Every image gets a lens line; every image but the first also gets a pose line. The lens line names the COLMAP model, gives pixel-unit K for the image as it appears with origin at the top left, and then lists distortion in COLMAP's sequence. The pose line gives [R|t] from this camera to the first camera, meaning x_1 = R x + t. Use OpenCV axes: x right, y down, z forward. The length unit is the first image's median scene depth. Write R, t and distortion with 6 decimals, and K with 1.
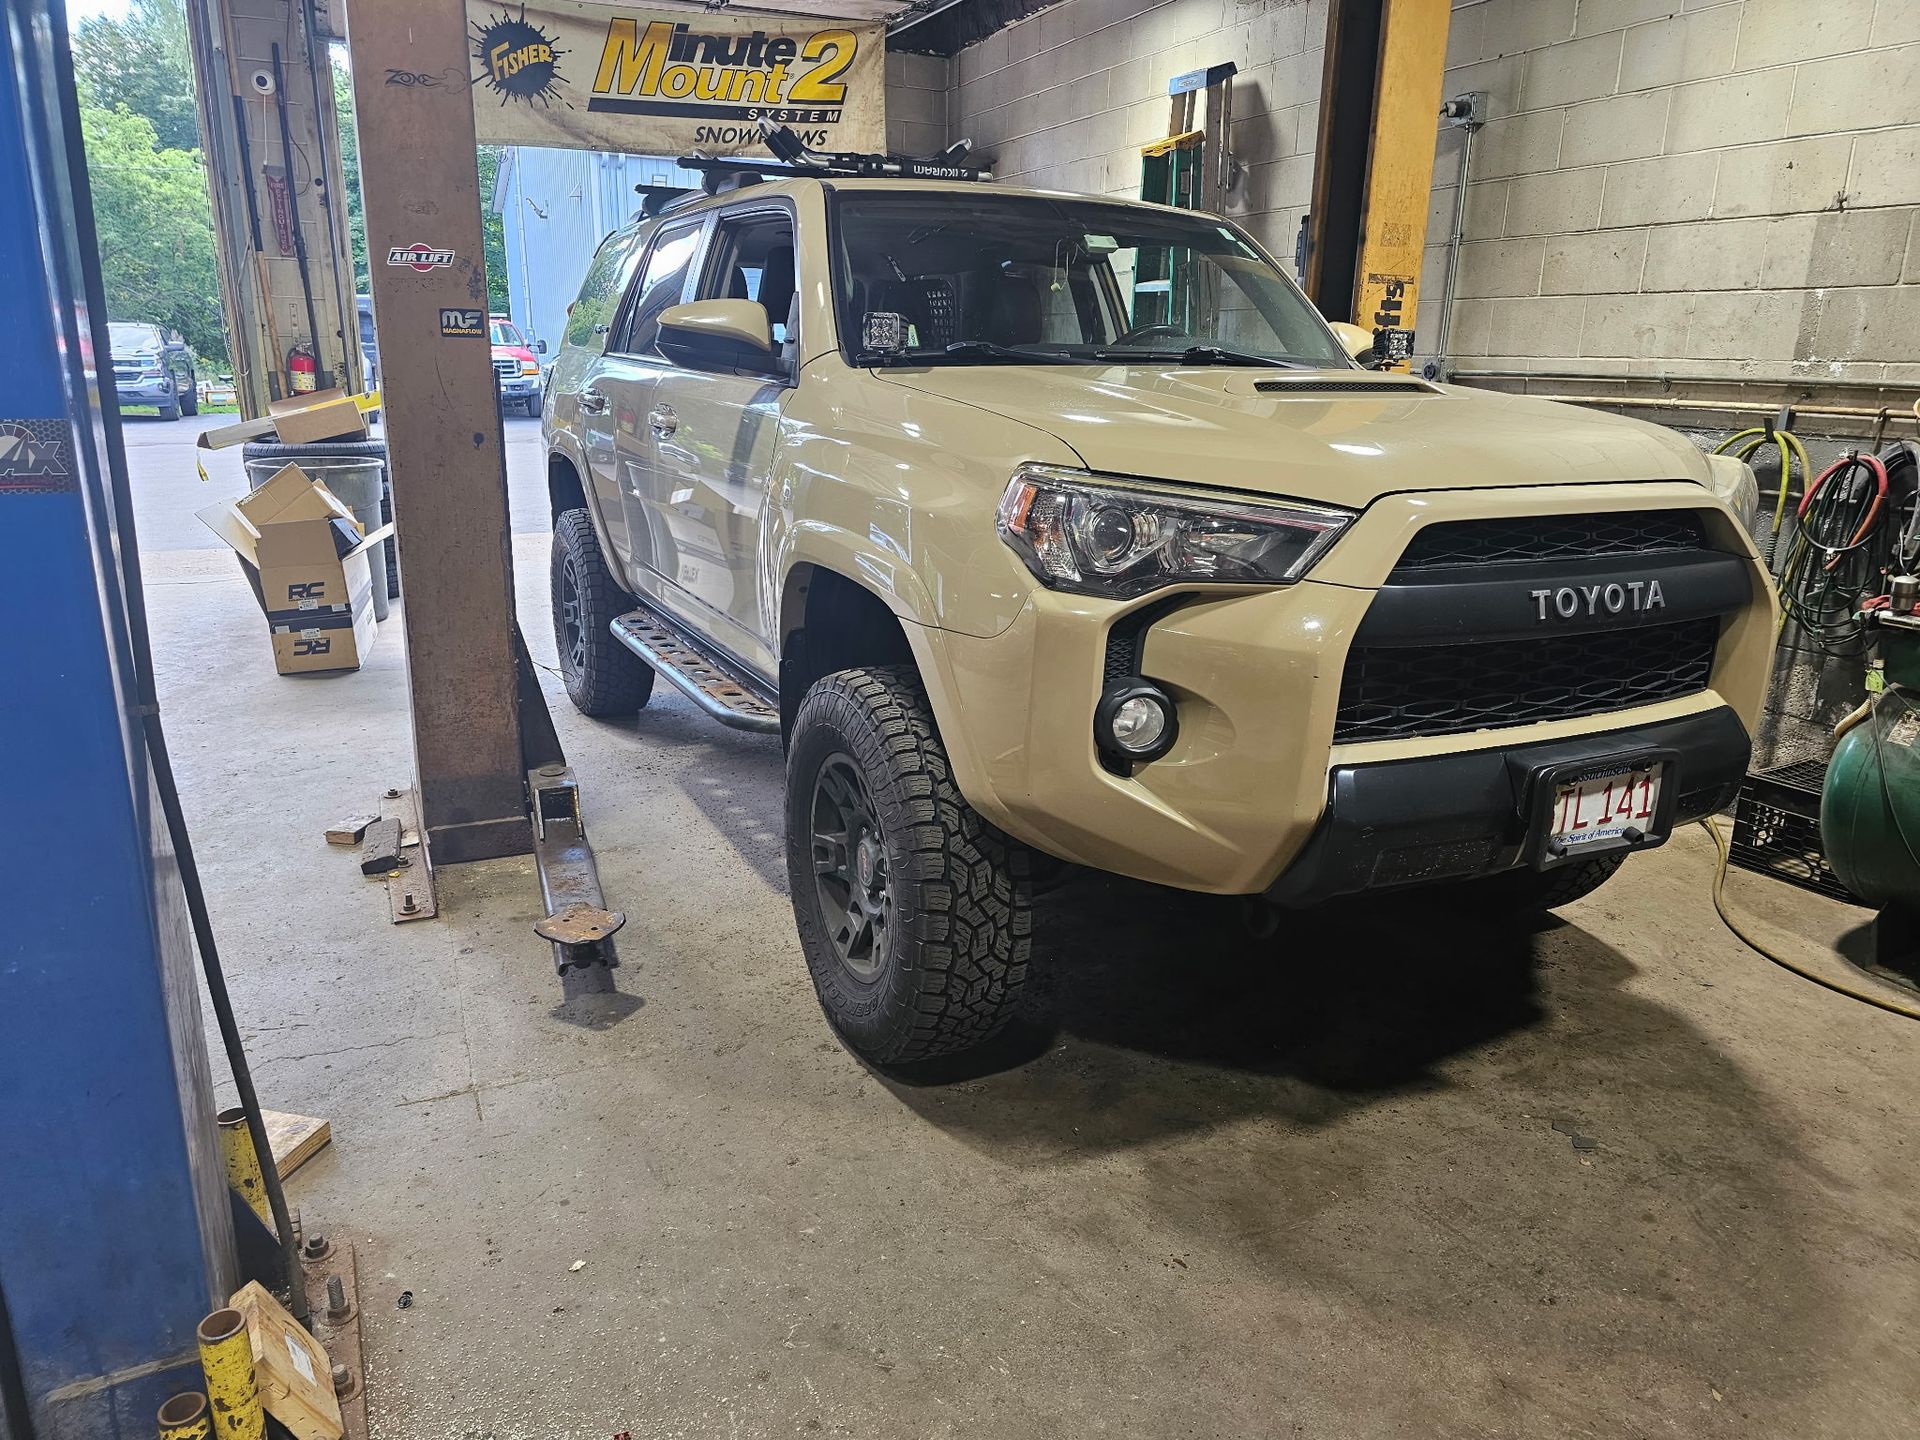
lens RADIAL K [[1298.7, 0, 956.6], [0, 1298.7, 727.2], [0, 0, 1]] dist [0.016787, -0.024130]
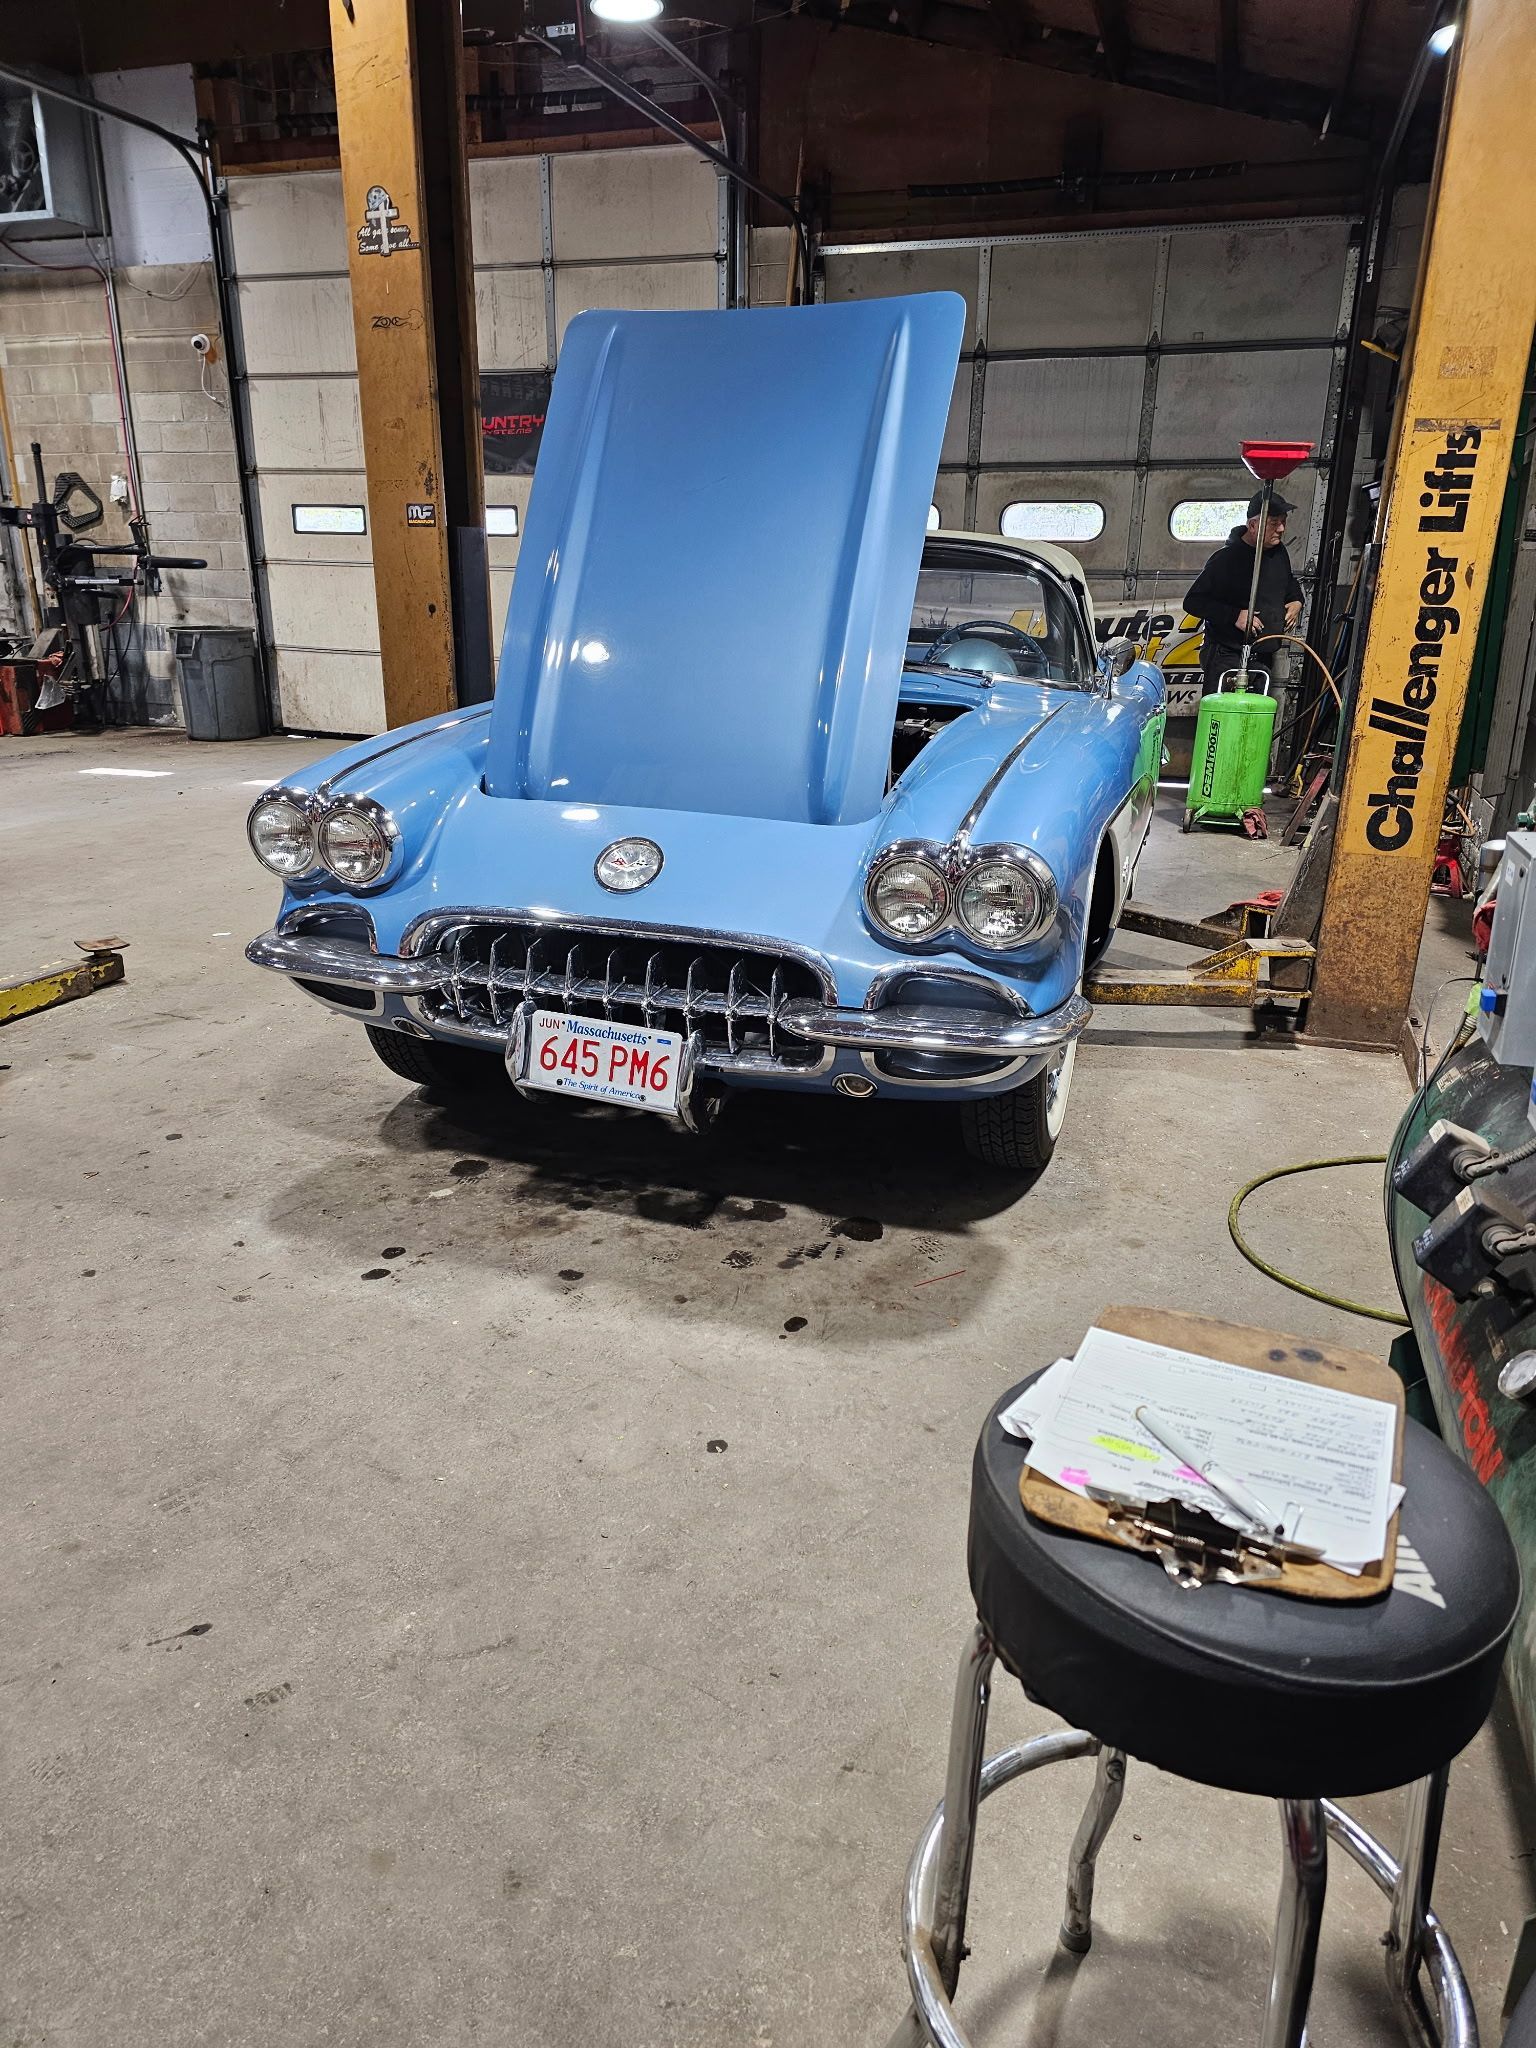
lens RADIAL K [[1366.4, 0, 763.7], [0, 1366.4, 1034.8], [0, 0, 1]] dist [0.037272, -0.045040]
pose [[0.726698, 0.218319, -0.651343, 0.623725], [-0.188311, 0.975145, 0.116754, -0.025385], [0.660643, 0.037810, 0.749747, 0.171346]]
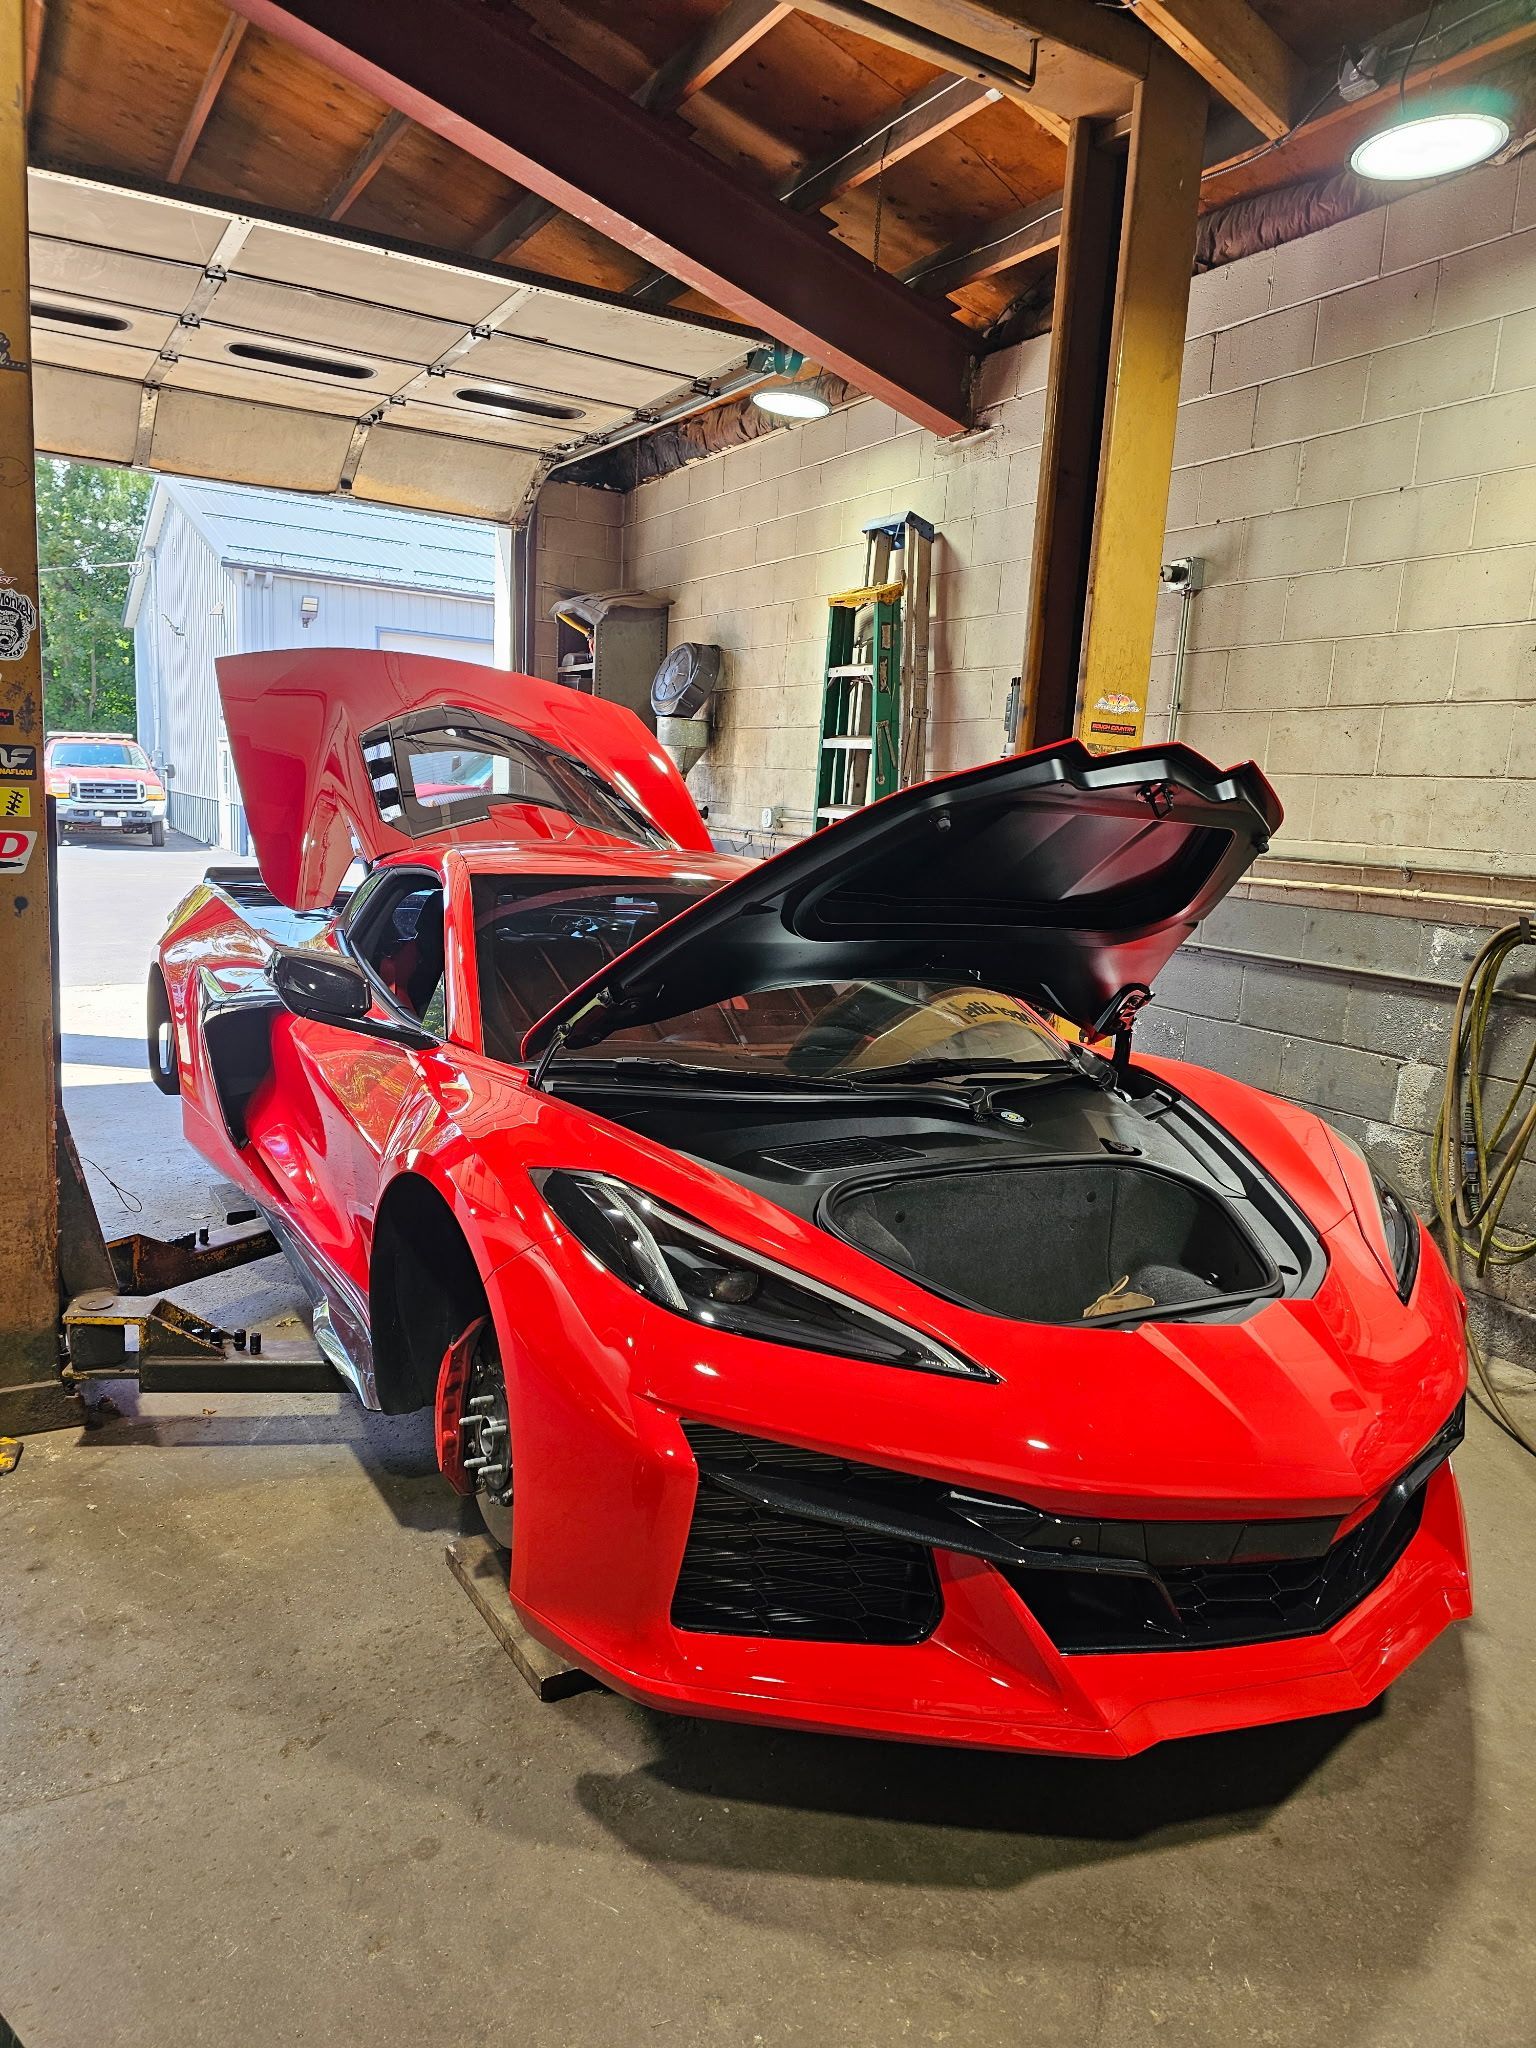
lens RADIAL K [[1366.4, 0, 763.7], [0, 1366.4, 1034.8], [0, 0, 1]] dist [0.037272, -0.045040]
pose [[0.994567, 0.019467, 0.102264, -0.000874], [-0.008593, 0.994360, -0.105708, -0.043024], [-0.103745, 0.104255, 0.989125, 0.098794]]
